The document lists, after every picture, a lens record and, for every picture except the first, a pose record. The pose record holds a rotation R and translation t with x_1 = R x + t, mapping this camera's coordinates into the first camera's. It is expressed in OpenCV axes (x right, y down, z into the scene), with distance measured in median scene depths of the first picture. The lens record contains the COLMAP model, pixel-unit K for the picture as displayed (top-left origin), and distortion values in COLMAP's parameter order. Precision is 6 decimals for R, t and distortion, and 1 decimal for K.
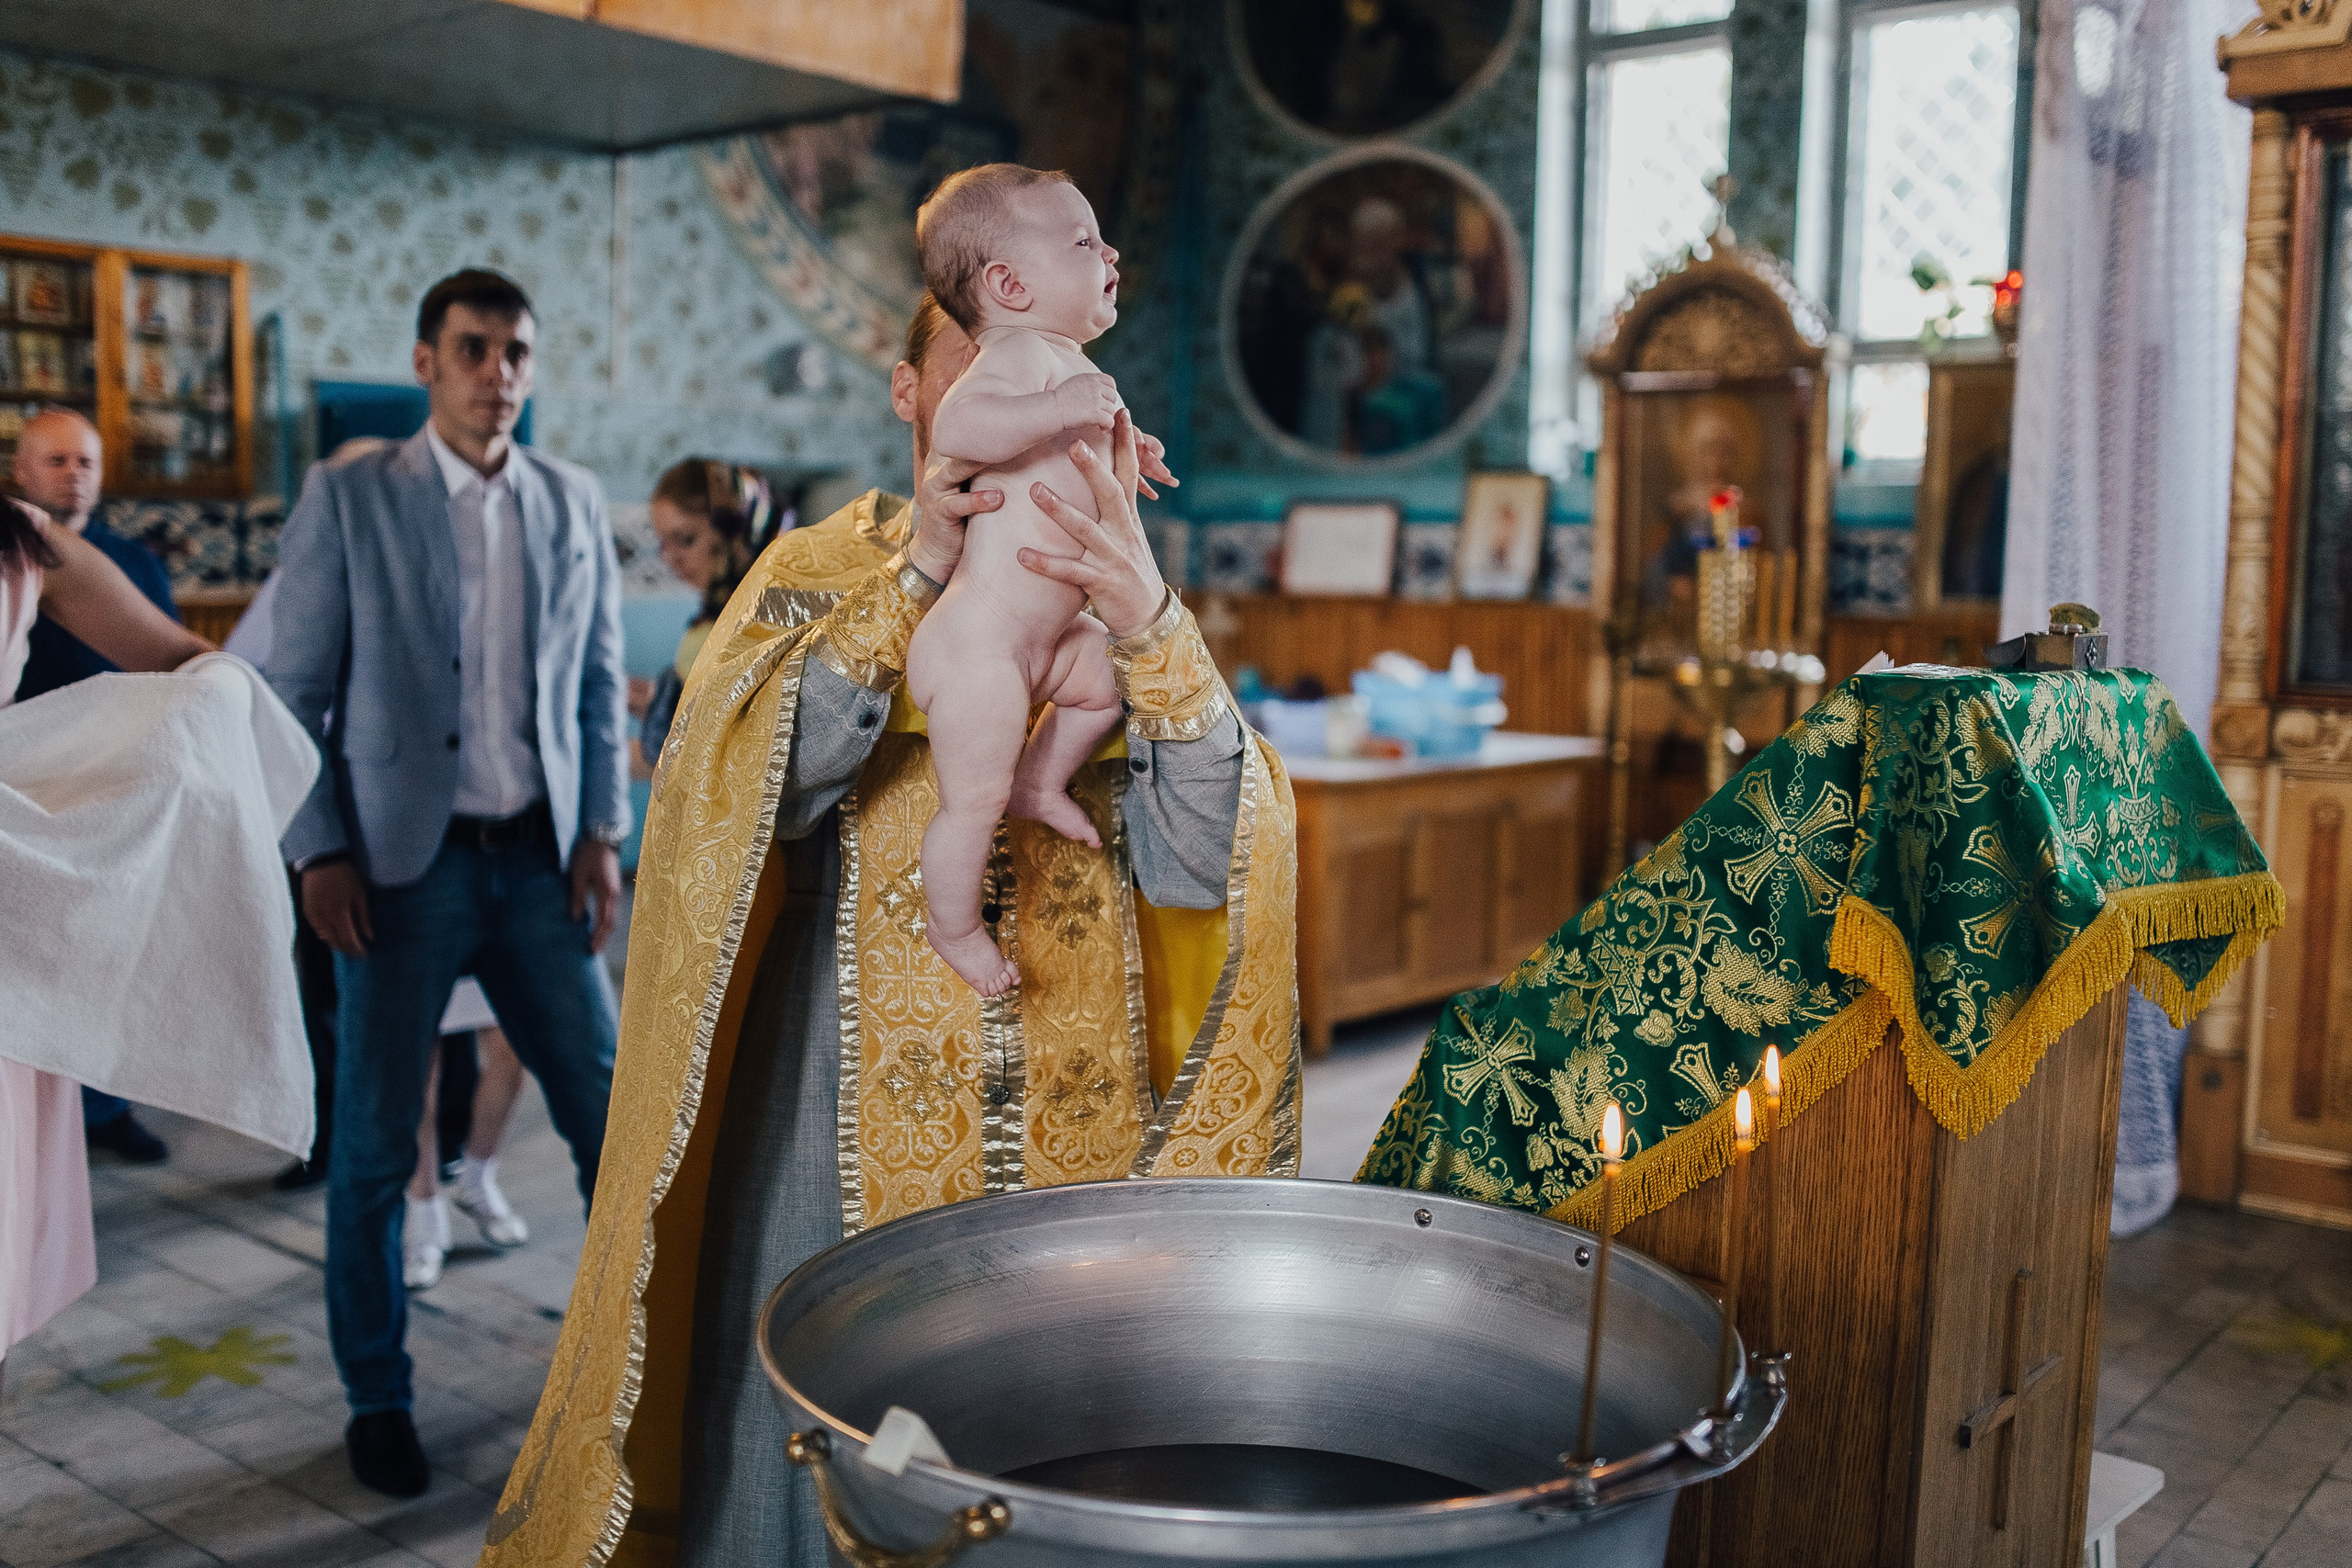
lens RADIAL K [[2249.1, 0, 1166.4], [0, 2249.1, 783.2], [0, 0, 1]] dist [-0.059409, 0.089309]
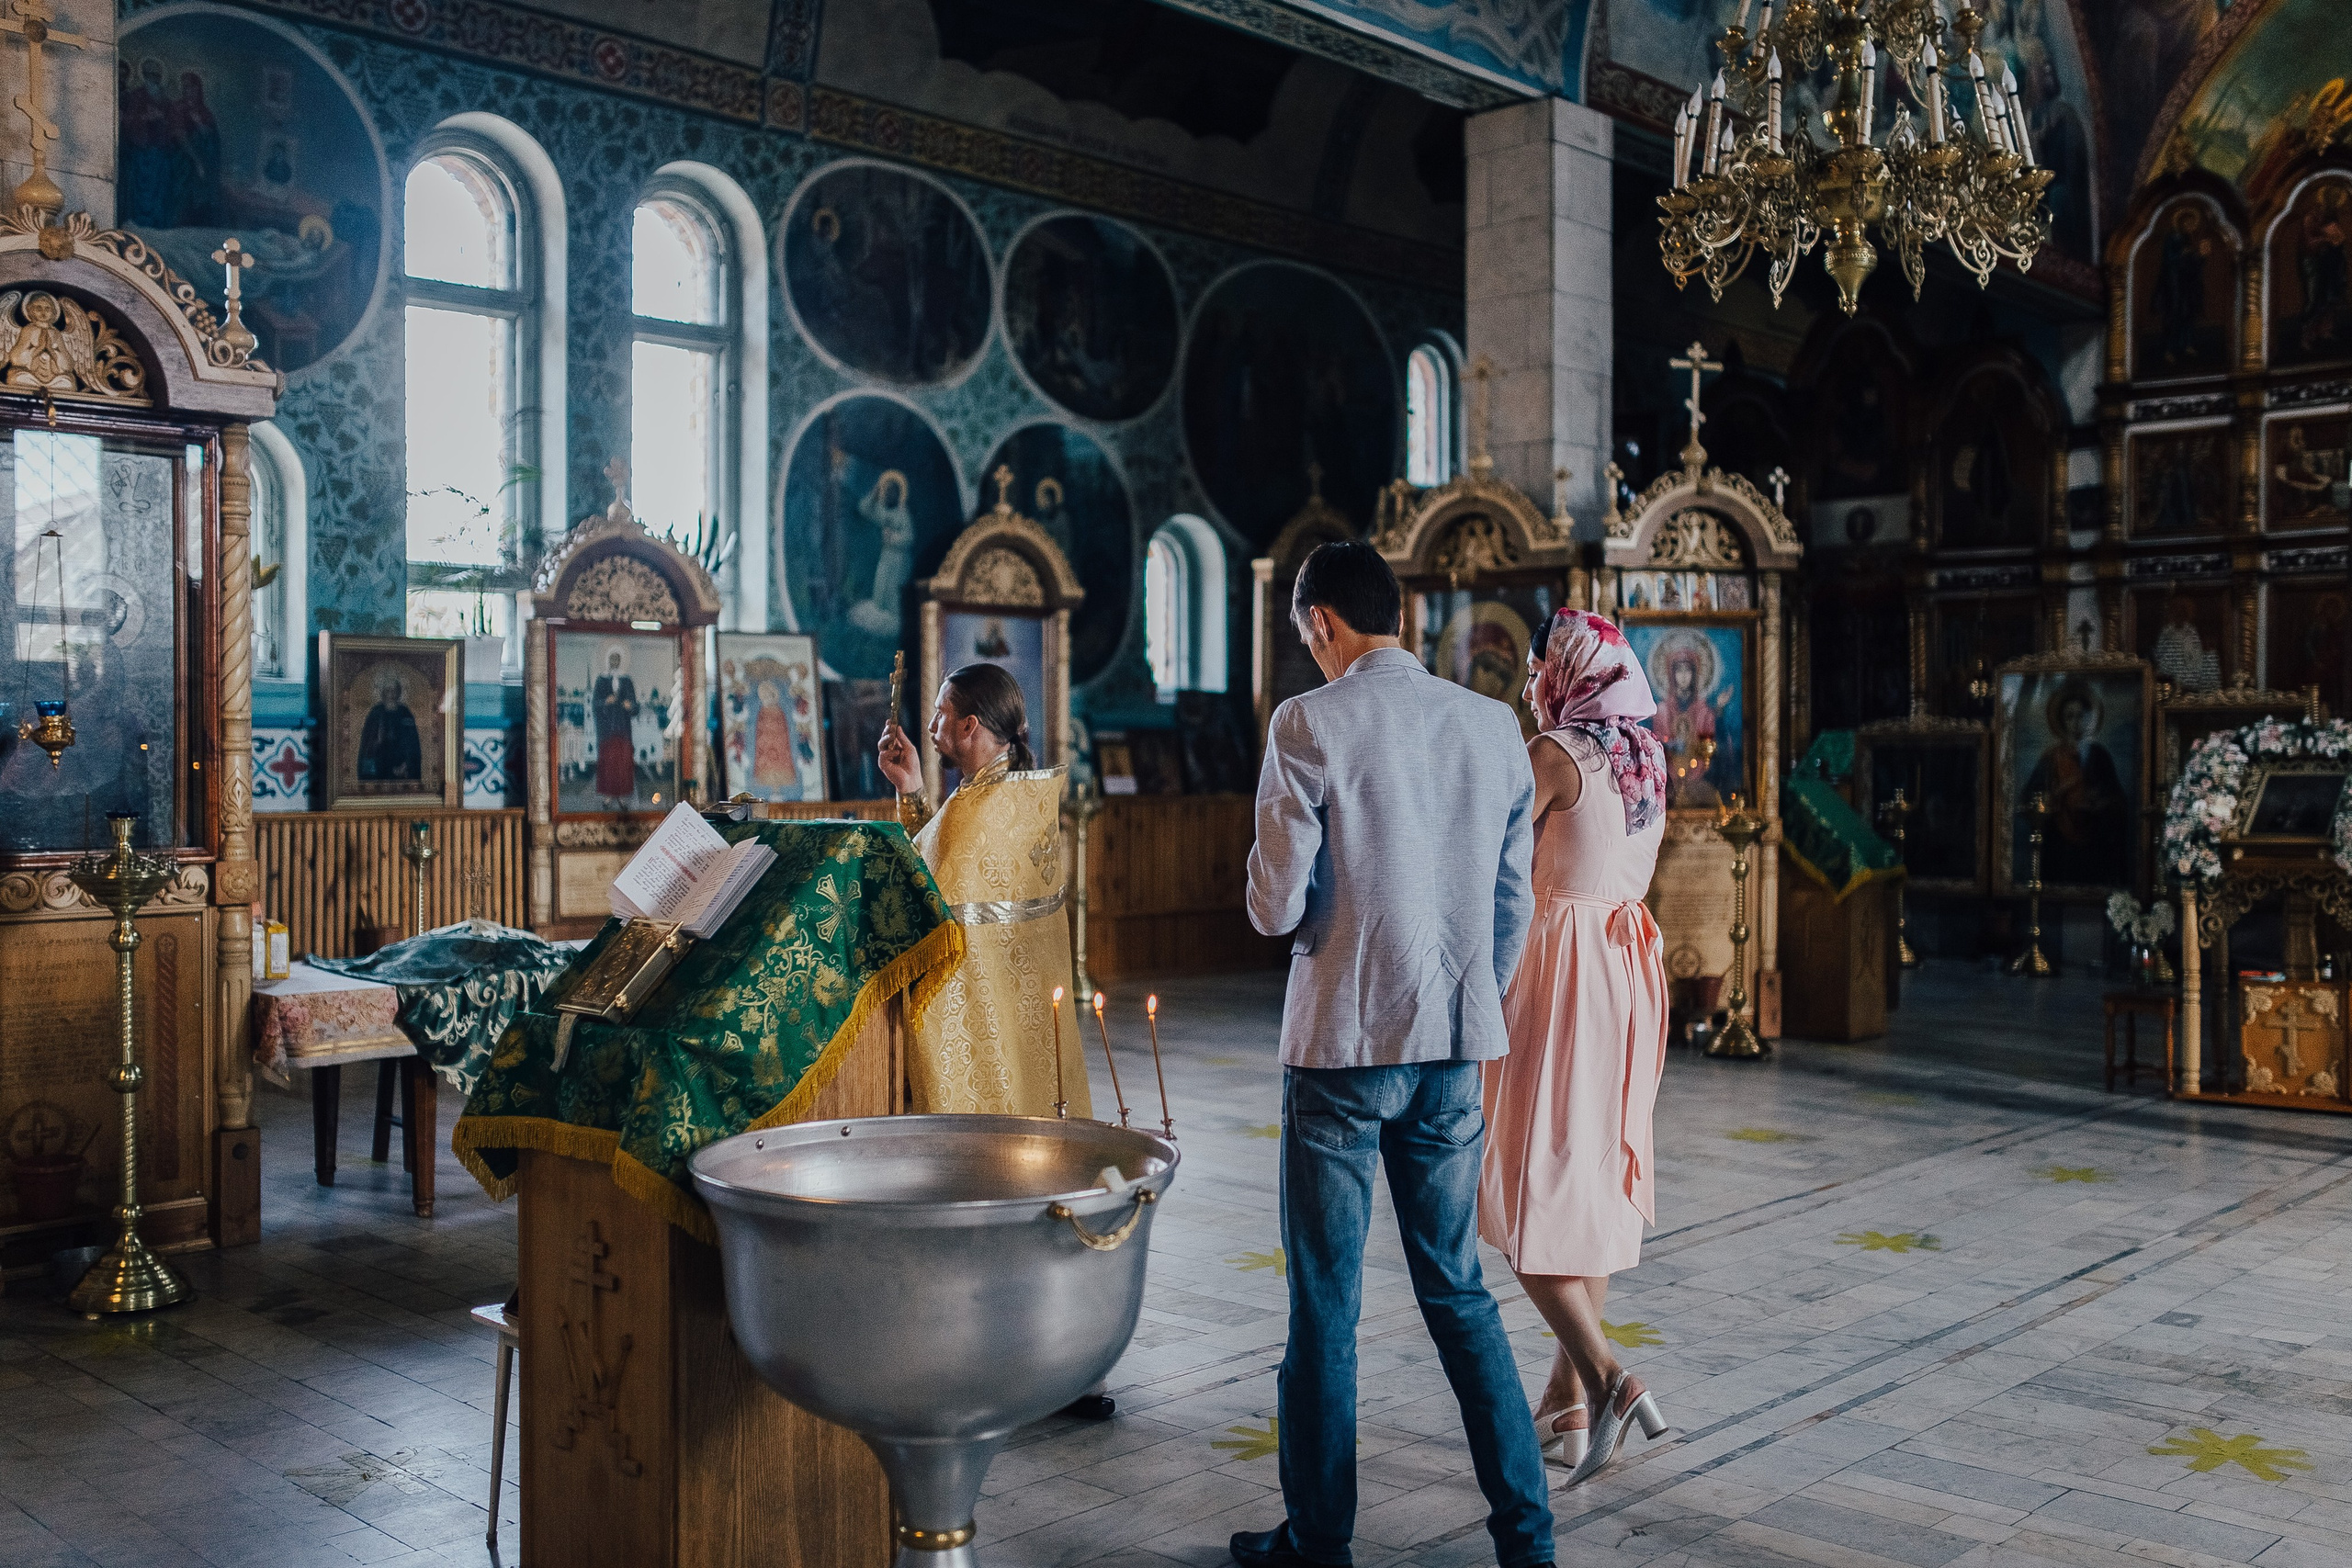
lens RADIAL K [[2249.1, 0, 1166.4], [0, 2249.1, 783.2], [0, 0, 1]] dist [-0.059409, 0.089309]
pose [[0.079427, -0.031658, 0.996338, -0.398759], [0.103639, 0.994341, 0.023332, -0.024035], [-0.991439, 0.101406, 0.082258, 0.124056]]
